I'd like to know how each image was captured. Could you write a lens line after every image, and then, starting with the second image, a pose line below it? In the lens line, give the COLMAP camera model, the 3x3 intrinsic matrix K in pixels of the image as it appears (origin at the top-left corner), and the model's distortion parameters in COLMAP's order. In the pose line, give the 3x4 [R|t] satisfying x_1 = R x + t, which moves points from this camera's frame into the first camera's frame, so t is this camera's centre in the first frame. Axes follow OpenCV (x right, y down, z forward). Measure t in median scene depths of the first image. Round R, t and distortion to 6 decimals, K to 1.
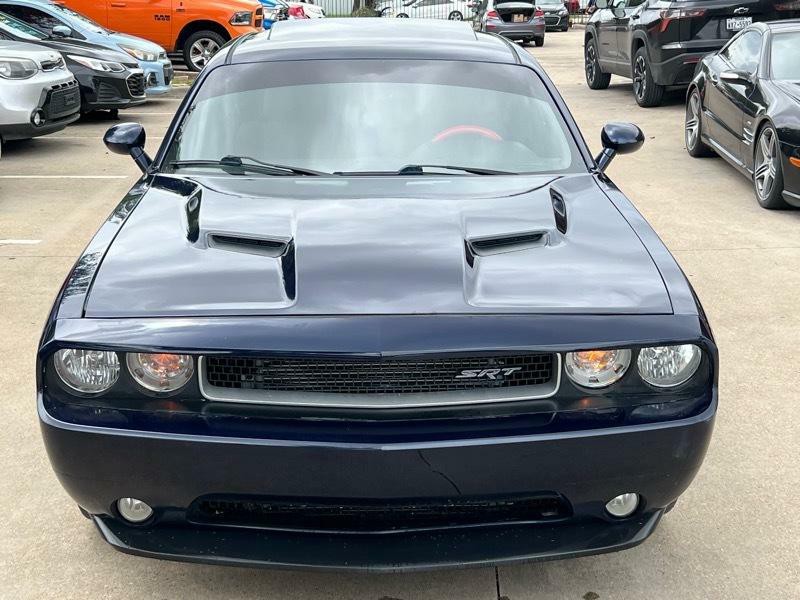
lens RADIAL K [[1240.4, 0, 402.0], [0, 1240.4, 306.2], [0, 0, 1]] dist [0.055481, 0.000000]
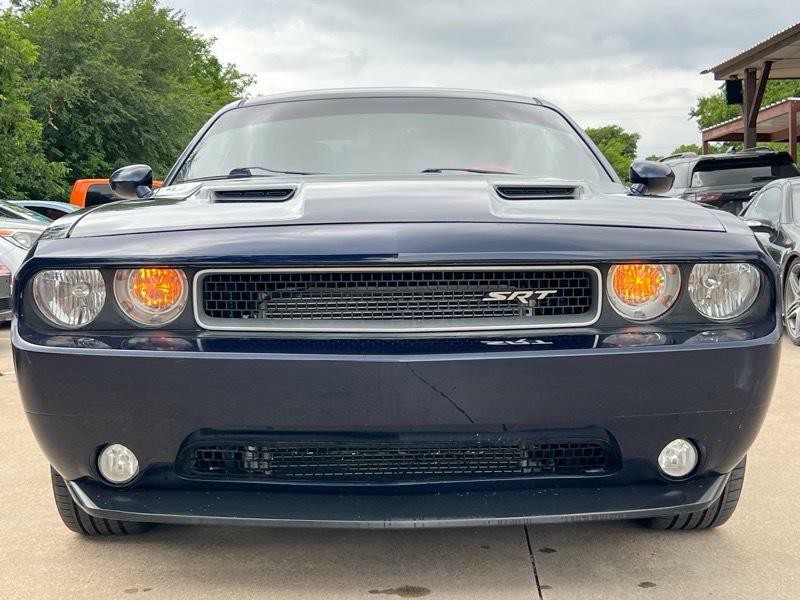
lens RADIAL K [[1240.4, 0, 397.2], [0, 1240.4, 295.0], [0, 0, 1]] dist [0.055481, 0.000000]
pose [[0.999770, -0.010652, -0.018609, -0.001235], [0.006514, 0.977741, -0.209715, 0.235389], [0.020429, 0.209546, 0.977585, 0.130149]]
